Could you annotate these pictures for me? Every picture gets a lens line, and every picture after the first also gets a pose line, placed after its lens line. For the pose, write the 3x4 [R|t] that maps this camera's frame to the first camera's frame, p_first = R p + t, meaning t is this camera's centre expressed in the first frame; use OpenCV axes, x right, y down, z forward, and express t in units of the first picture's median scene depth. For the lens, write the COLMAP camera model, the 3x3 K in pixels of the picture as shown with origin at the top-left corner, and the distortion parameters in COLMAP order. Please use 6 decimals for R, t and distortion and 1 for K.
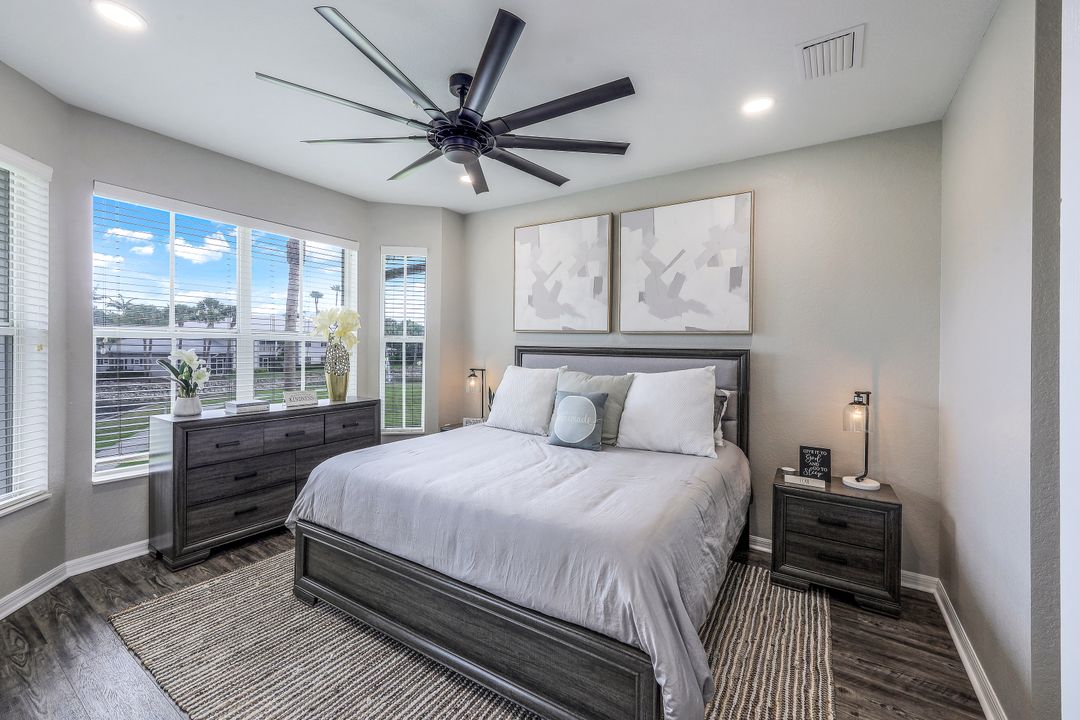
lens RADIAL K [[442.4, 0, 537.3], [0, 442.4, 345.6], [0, 0, 1]] dist [0.004350, 0.000219]
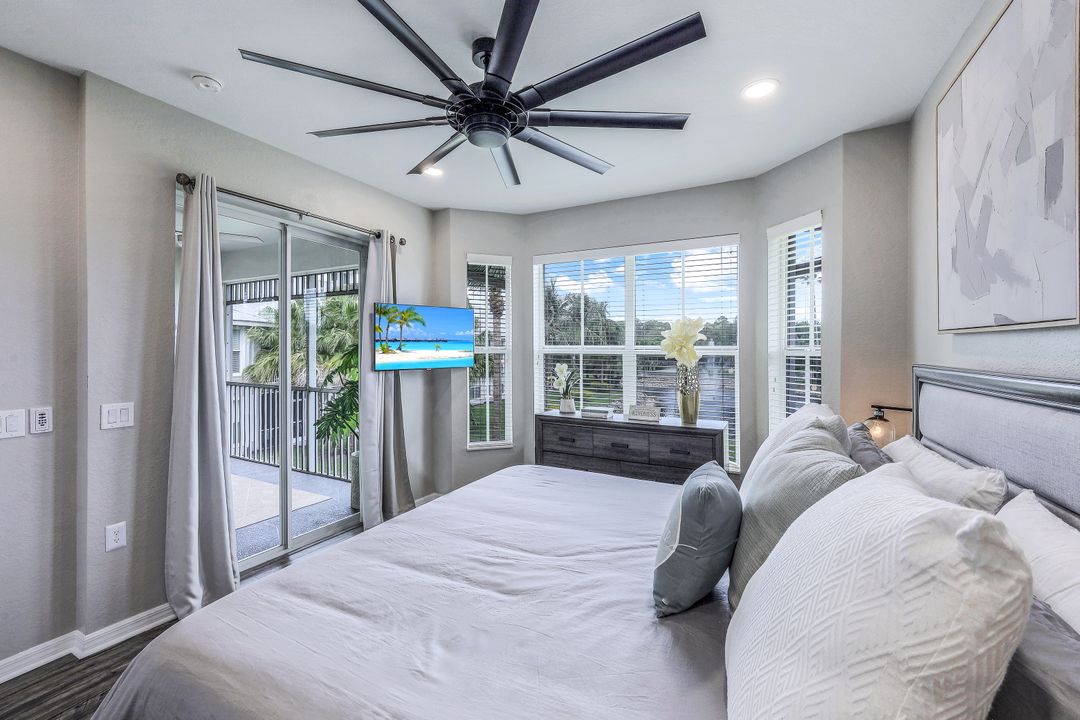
lens RADIAL K [[442.4, 0, 537.3], [0, 442.4, 345.6], [0, 0, 1]] dist [0.004350, 0.000219]
pose [[0.082908, -0.022353, -0.996306, 0.669195], [0.001986, 0.999750, -0.022265, -0.017598], [0.996555, -0.000132, 0.082932, 1.001197]]
